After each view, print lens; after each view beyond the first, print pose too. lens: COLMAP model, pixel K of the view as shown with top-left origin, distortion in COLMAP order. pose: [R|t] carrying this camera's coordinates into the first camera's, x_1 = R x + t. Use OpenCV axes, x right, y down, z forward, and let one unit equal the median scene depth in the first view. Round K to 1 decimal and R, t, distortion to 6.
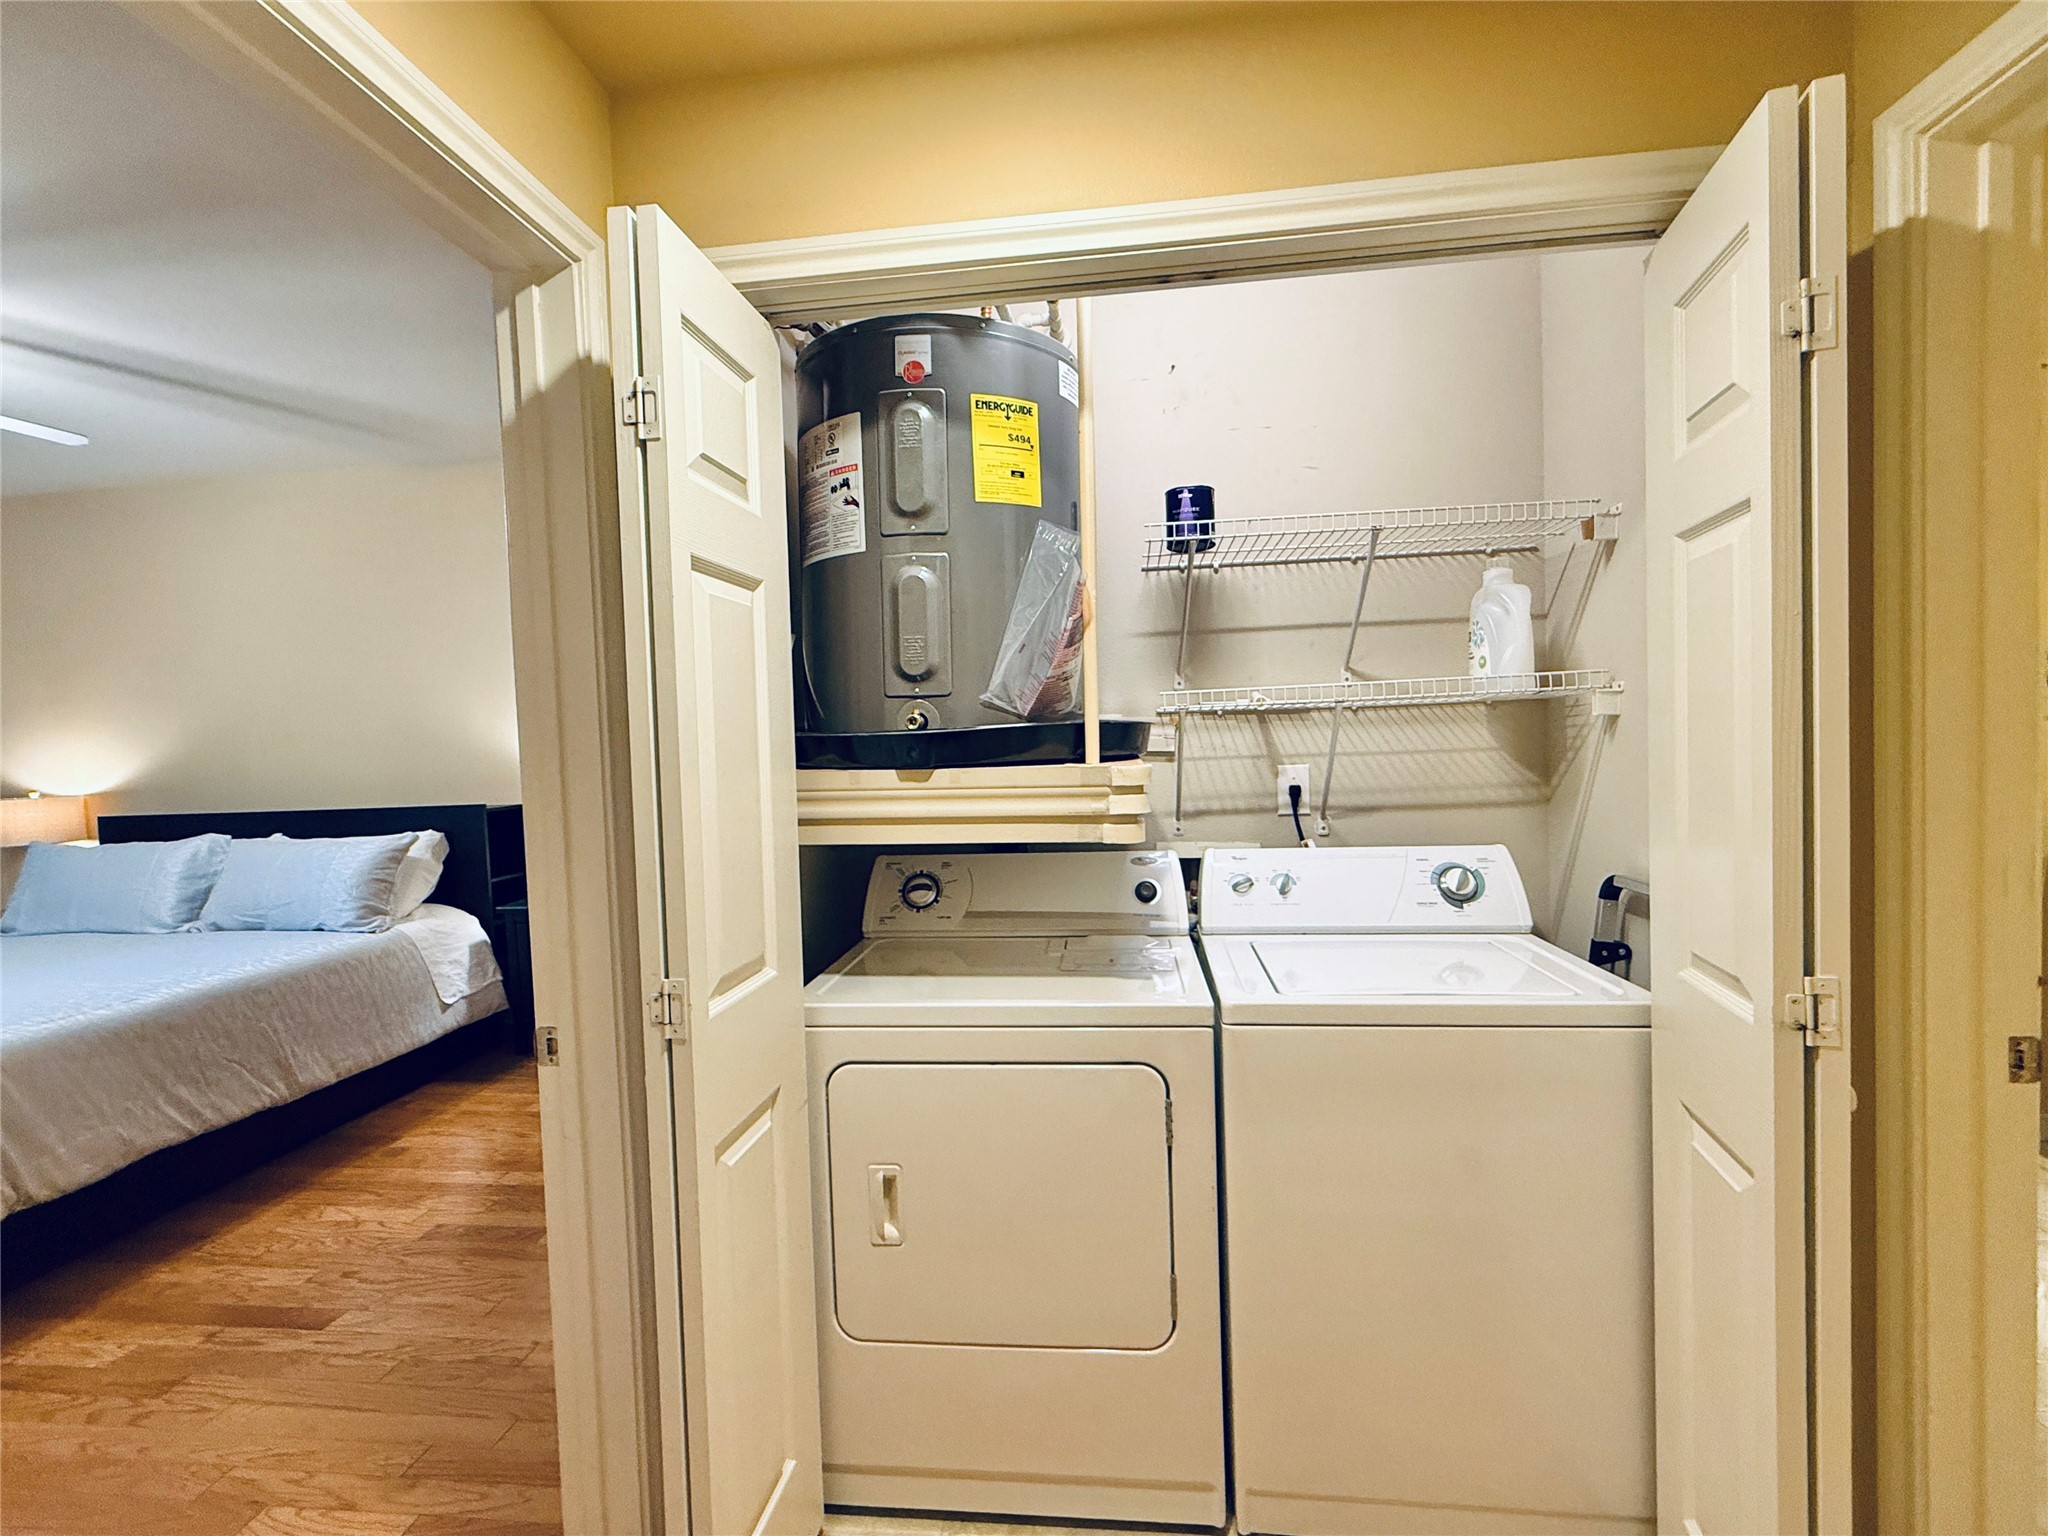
lens RADIAL K [[911.3, 0, 1024.0], [0, 911.3, 768.0], [0, 0, 1]] dist [0.001642, -0.000882]
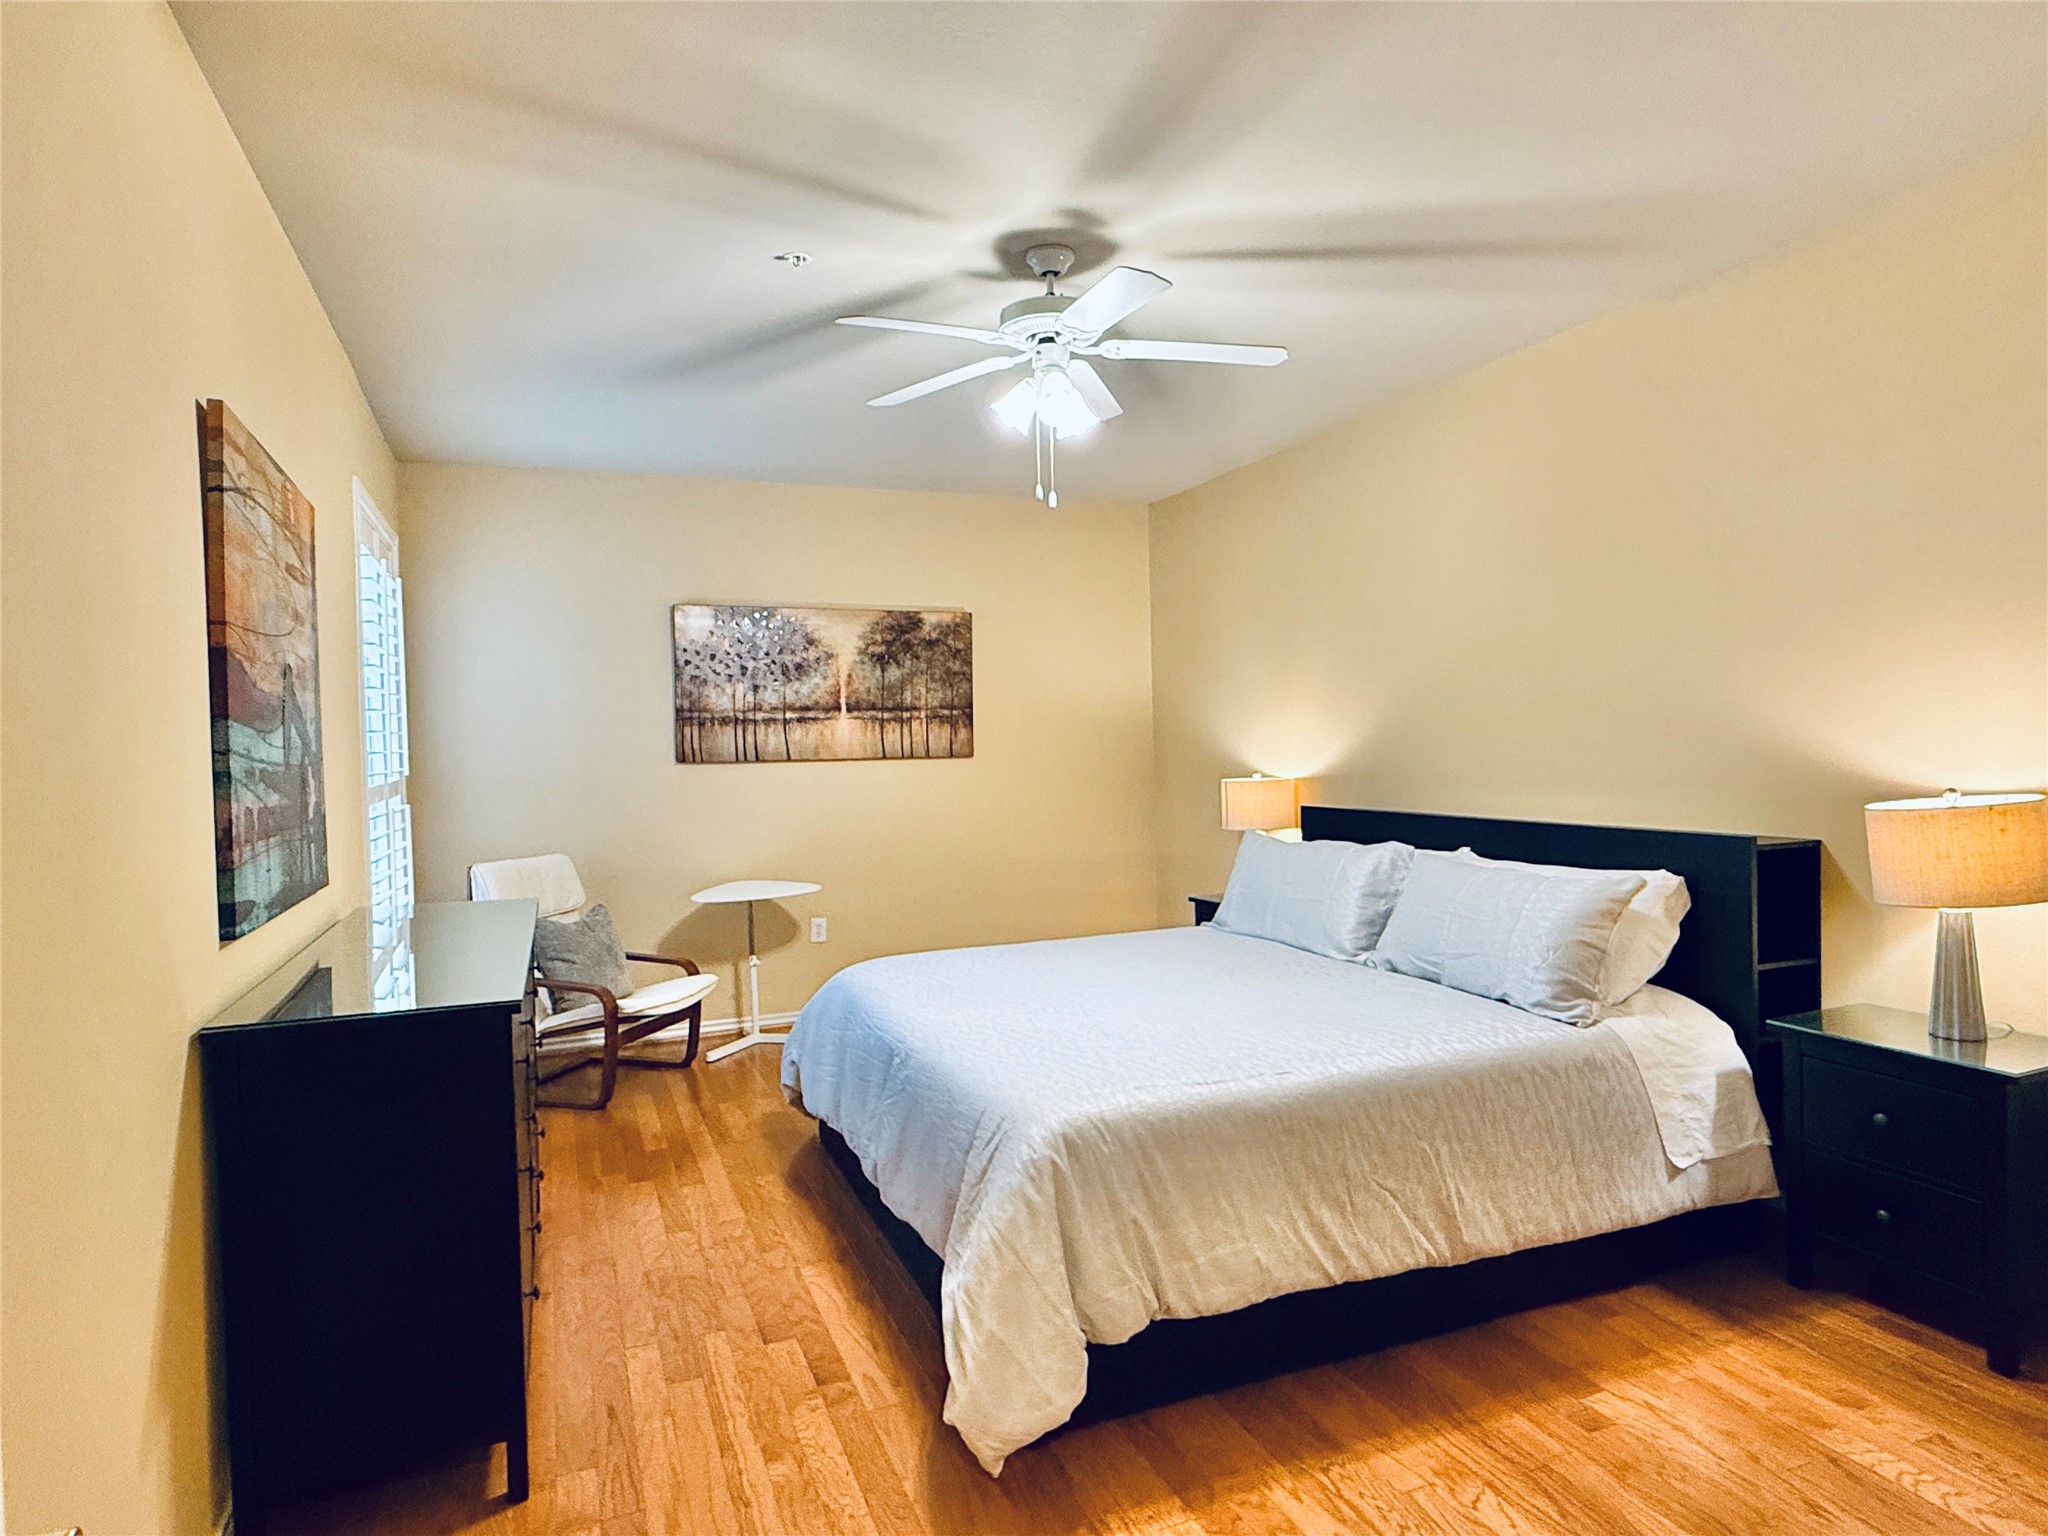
lens RADIAL K [[1178.1, 0, 1024.0], [0, 1178.1, 768.0], [0, 0, 1]] dist [0.005670, 0.001441]
pose [[0.486221, 0.050118, -0.872398, -0.176539], [-0.031436, 0.998711, 0.039854, -0.022389], [0.873270, 0.008047, 0.487169, 0.242638]]
